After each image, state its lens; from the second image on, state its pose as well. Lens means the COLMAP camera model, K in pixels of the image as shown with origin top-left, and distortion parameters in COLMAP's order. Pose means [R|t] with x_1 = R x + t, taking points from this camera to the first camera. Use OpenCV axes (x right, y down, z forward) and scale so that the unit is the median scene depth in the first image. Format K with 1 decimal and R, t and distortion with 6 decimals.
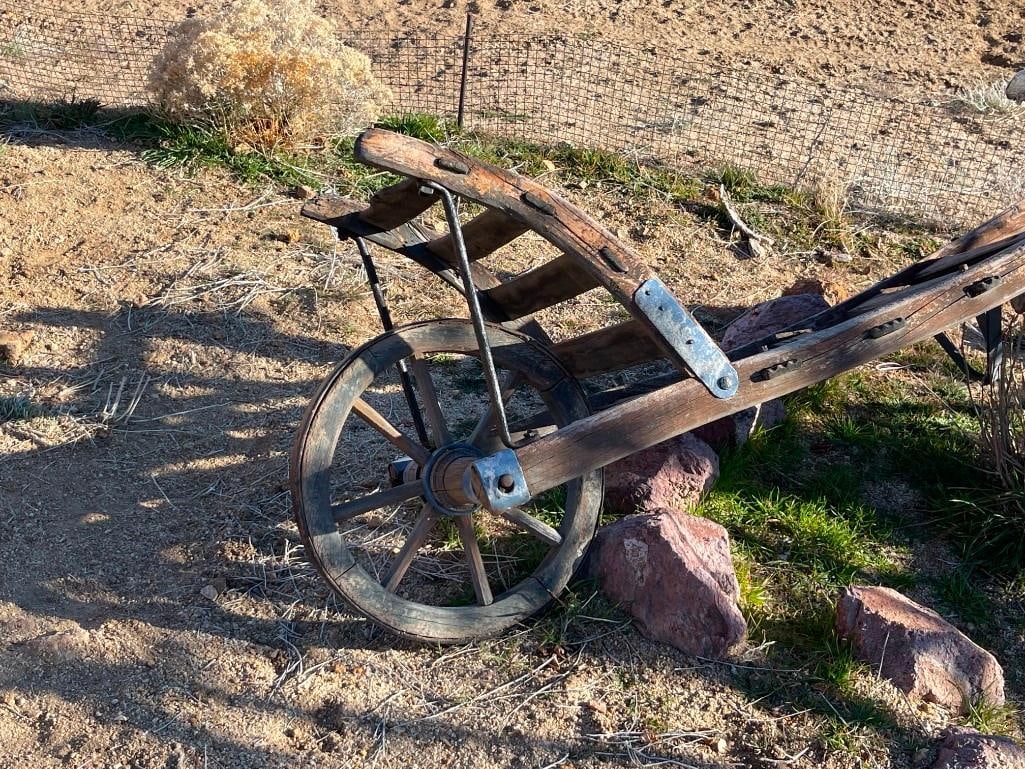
lens RADIAL K [[1406.6, 0, 513.1], [0, 1406.6, 381.9], [0, 0, 1]] dist [-0.011057, 0.000000]
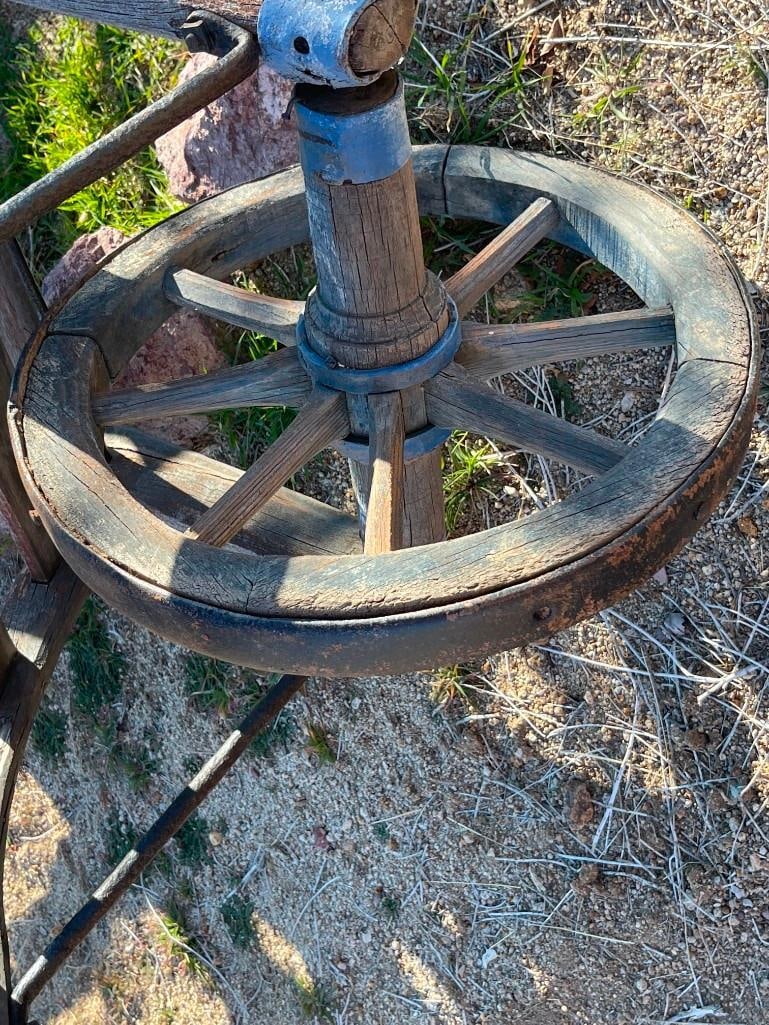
lens RADIAL K [[1406.6, 0, 395.3], [0, 1406.6, 506.2], [0, 0, 1]] dist [-0.011057, 0.000000]
pose [[-0.594119, -0.724059, 0.350372, -0.209271], [0.792952, -0.454044, 0.406291, -0.115338], [-0.135094, 0.519213, 0.843900, 0.583622]]
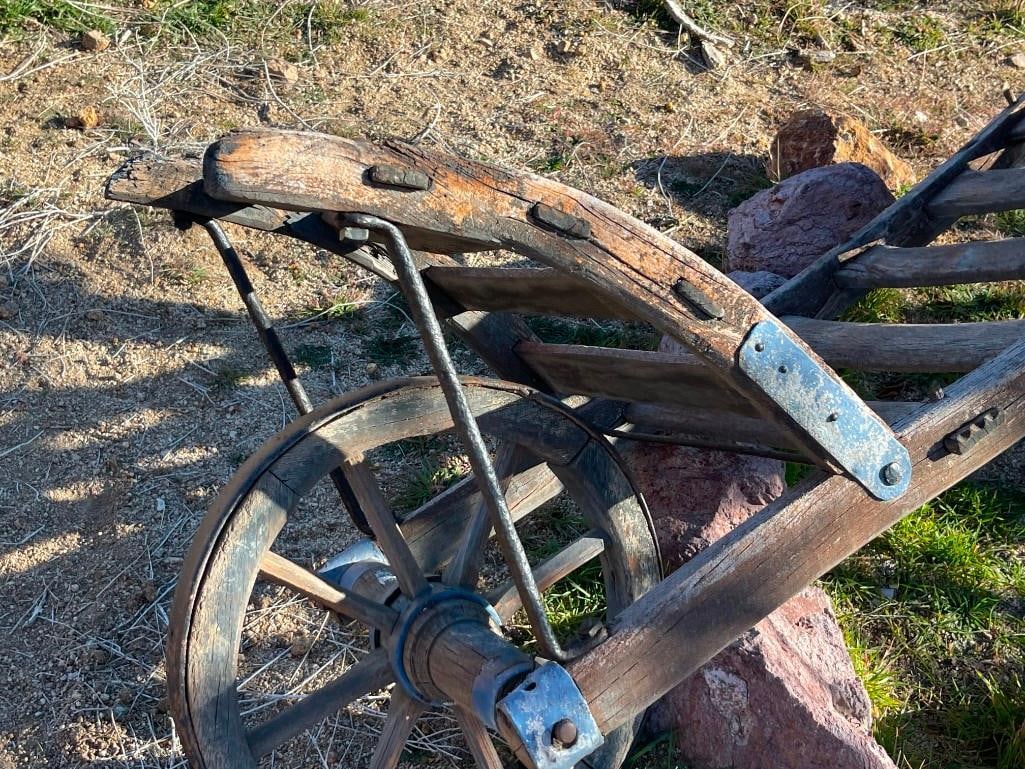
lens RADIAL K [[1406.6, 0, 527.1], [0, 1406.6, 408.6], [0, 0, 1]] dist [-0.011057, 0.000000]
pose [[0.985603, -0.130900, 0.107015, -0.050225], [0.103879, 0.968203, 0.227579, -0.147715], [-0.133403, -0.213186, 0.967861, 0.379453]]
